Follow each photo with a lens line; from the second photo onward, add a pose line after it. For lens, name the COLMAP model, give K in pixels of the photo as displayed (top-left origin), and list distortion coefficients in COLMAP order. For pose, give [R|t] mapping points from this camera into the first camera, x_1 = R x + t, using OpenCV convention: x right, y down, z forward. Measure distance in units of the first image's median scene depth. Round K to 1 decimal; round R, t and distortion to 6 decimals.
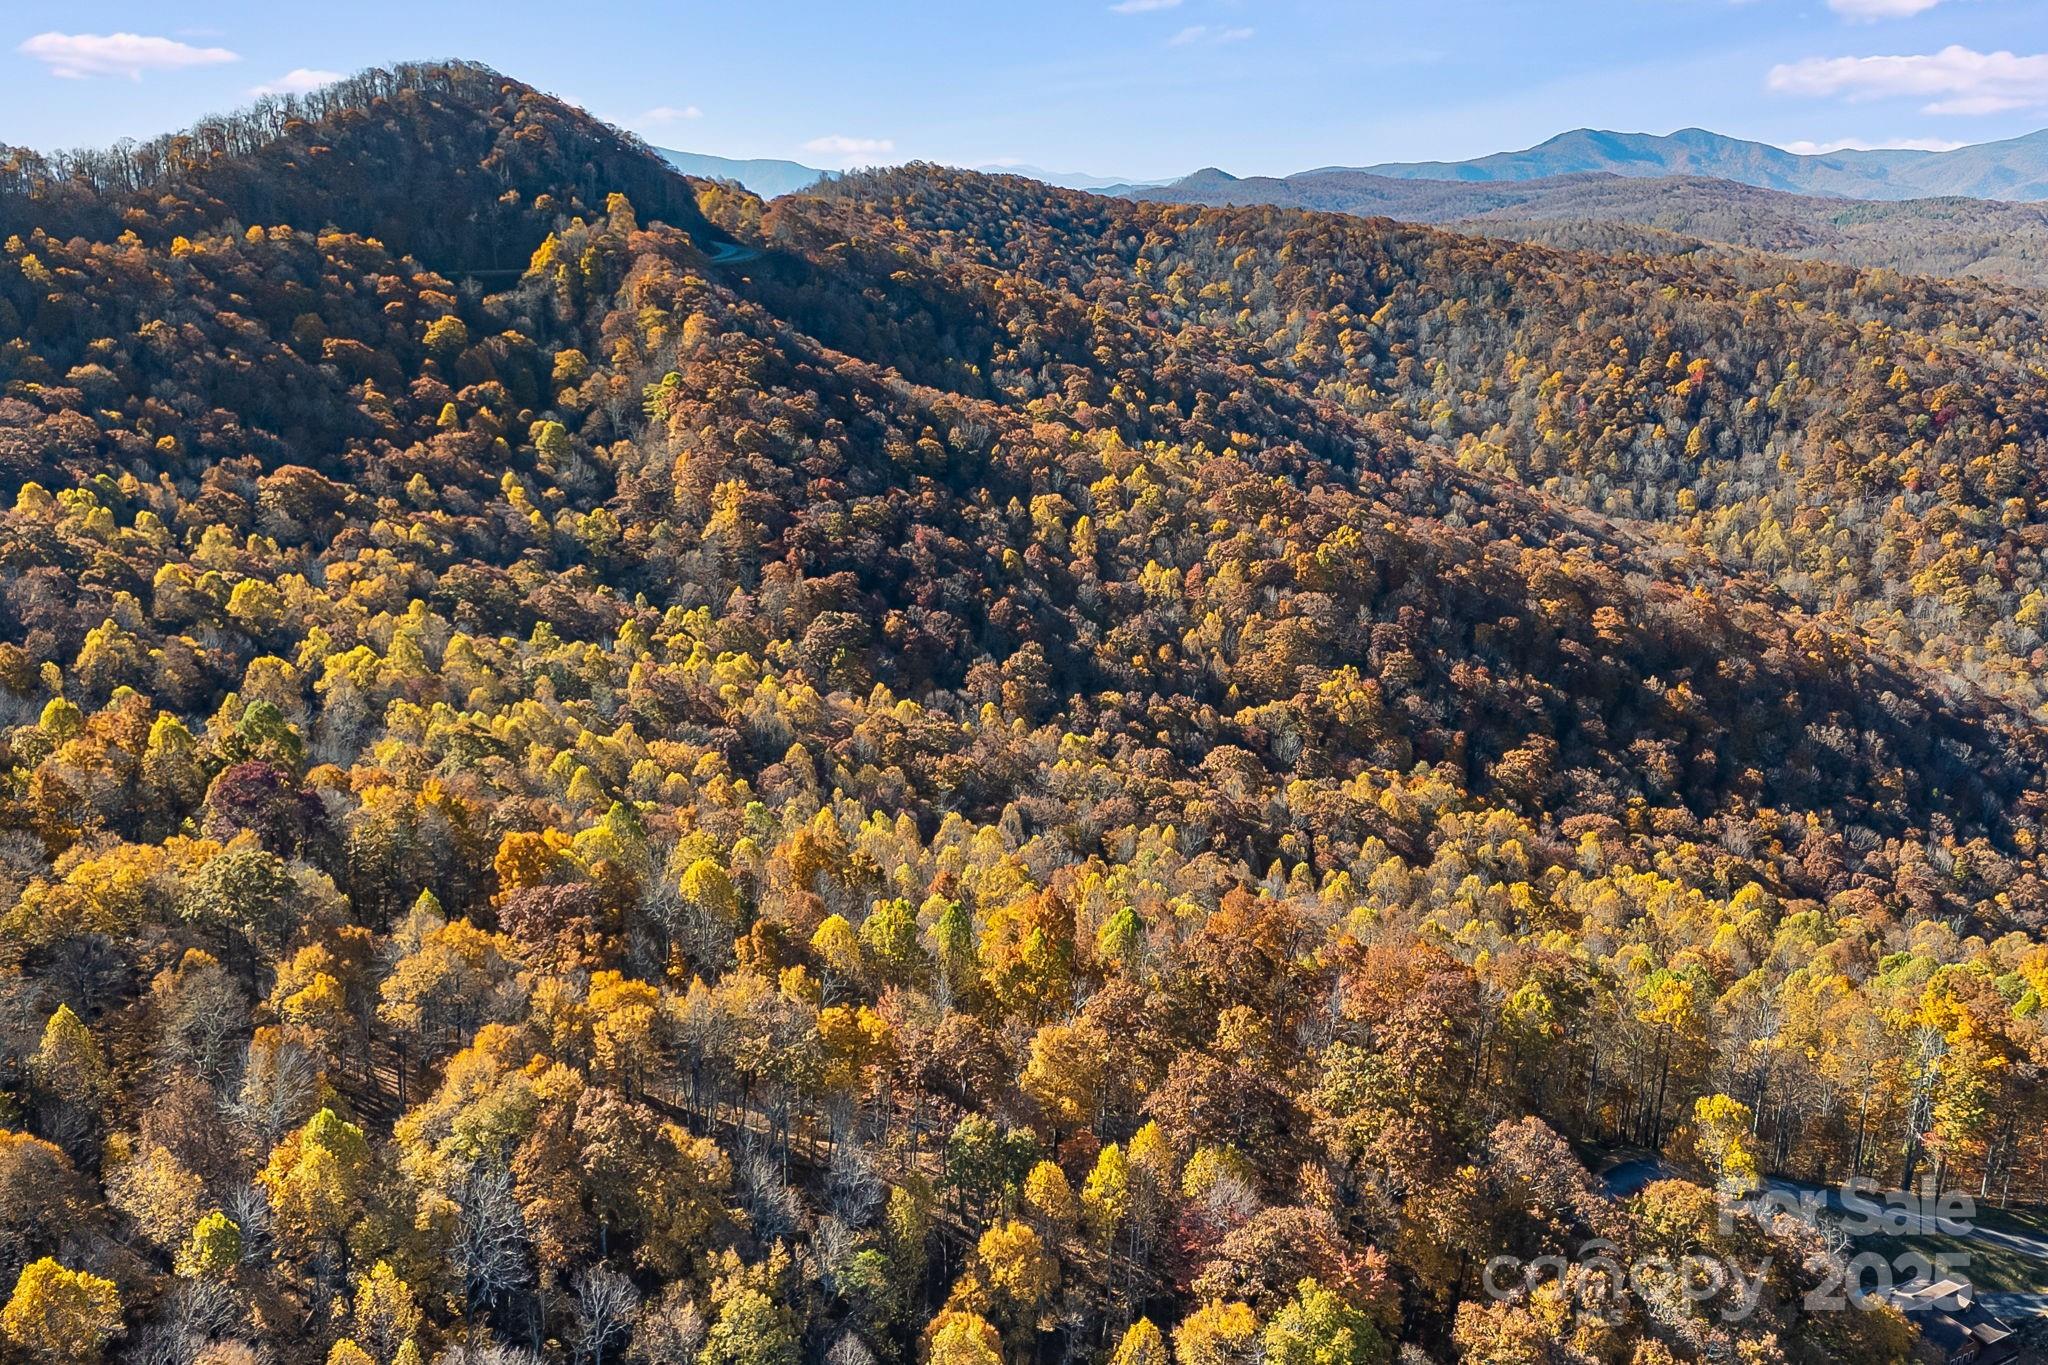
lens RADIAL K [[1815.2, 0, 1022.5], [0, 1815.2, 661.7], [0, 0, 1]] dist [0.151598, -0.272725]
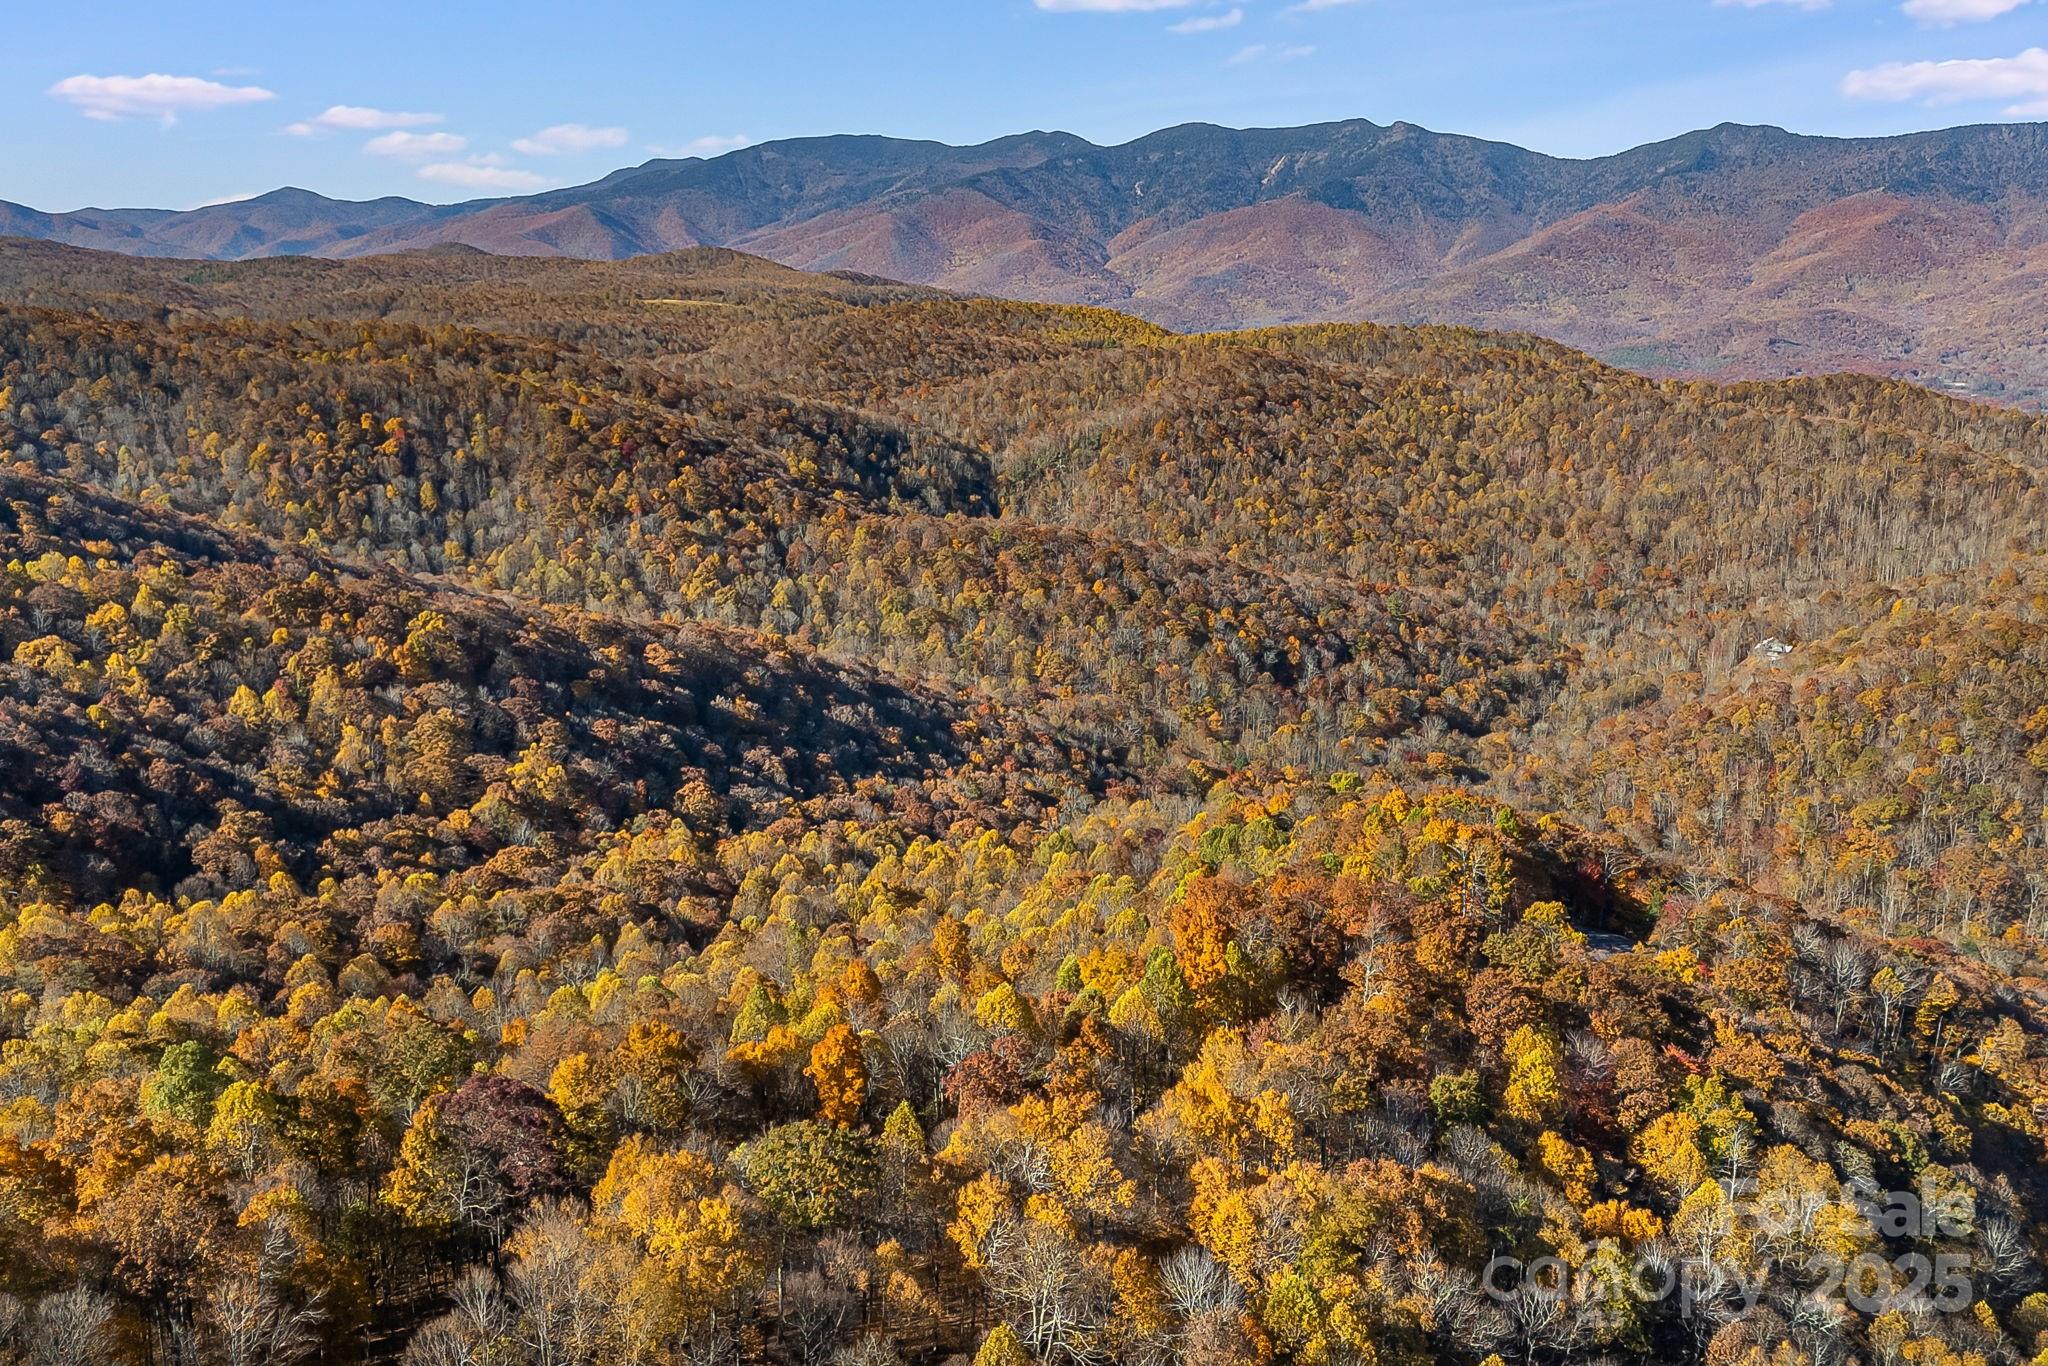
lens RADIAL K [[1781.4, 0, 1014.8], [0, 1781.4, 679.6], [0, 0, 1]] dist [0.190490, -0.459868]
pose [[0.642314, -0.200821, 0.739665, -0.358636], [0.212348, 0.973912, 0.080019, -0.052877], [-0.736438, 0.105669, 0.668202, 0.148316]]
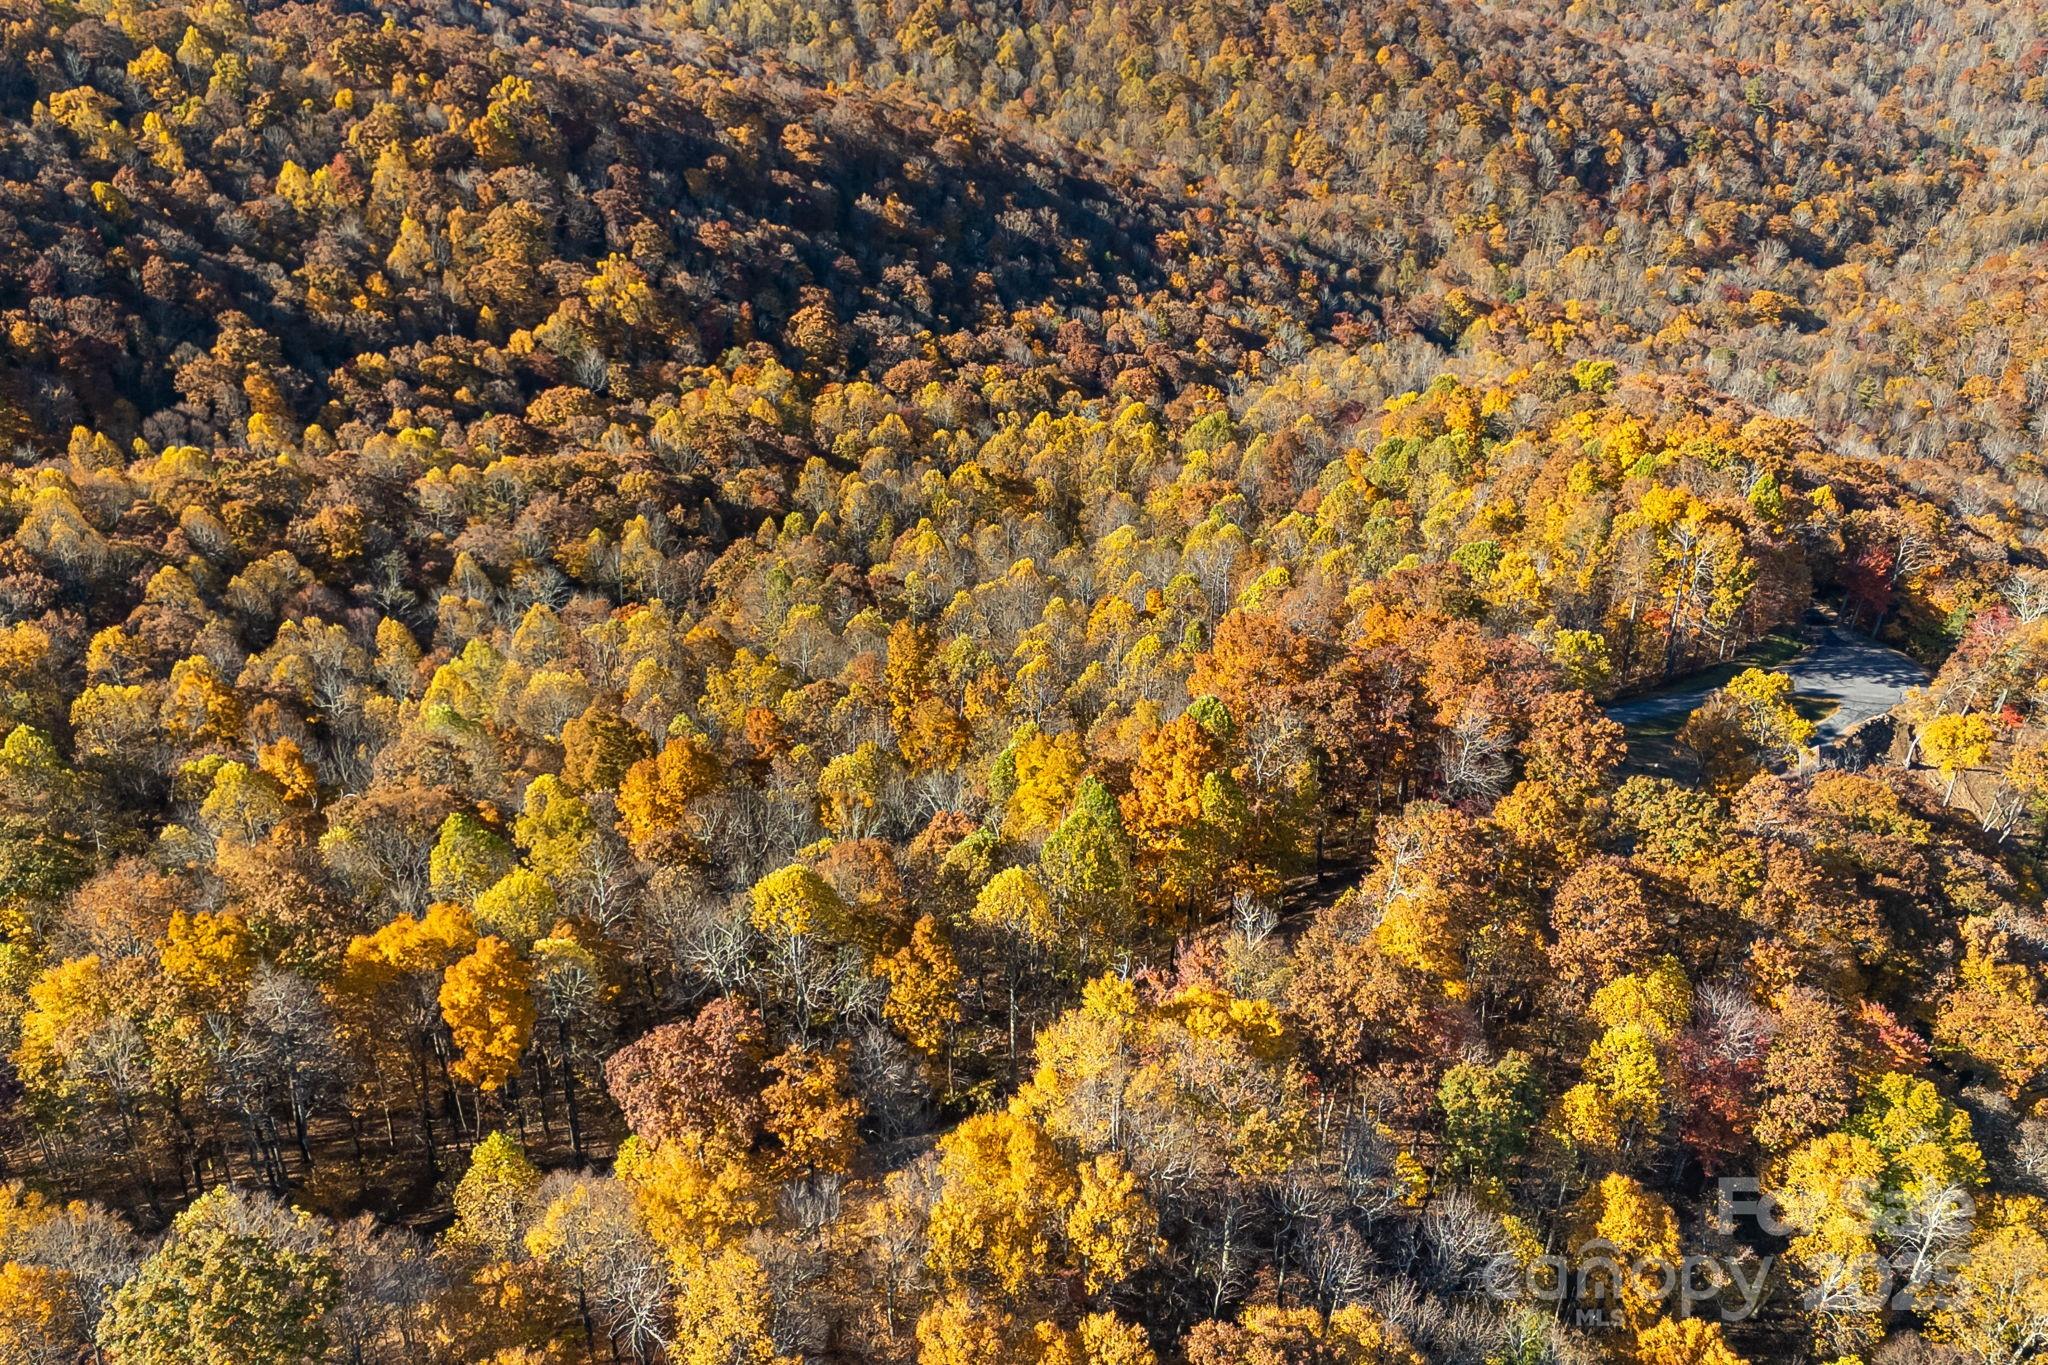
lens RADIAL K [[1776.4, 0, 1017.9], [0, 1776.4, 675.7], [0, 0, 1]] dist [0.074932, -0.060358]
pose [[0.773488, -0.340026, 0.534882, -0.179341], [0.172453, 0.924981, 0.338630, -0.063443], [-0.609898, -0.169684, 0.774100, 0.209099]]
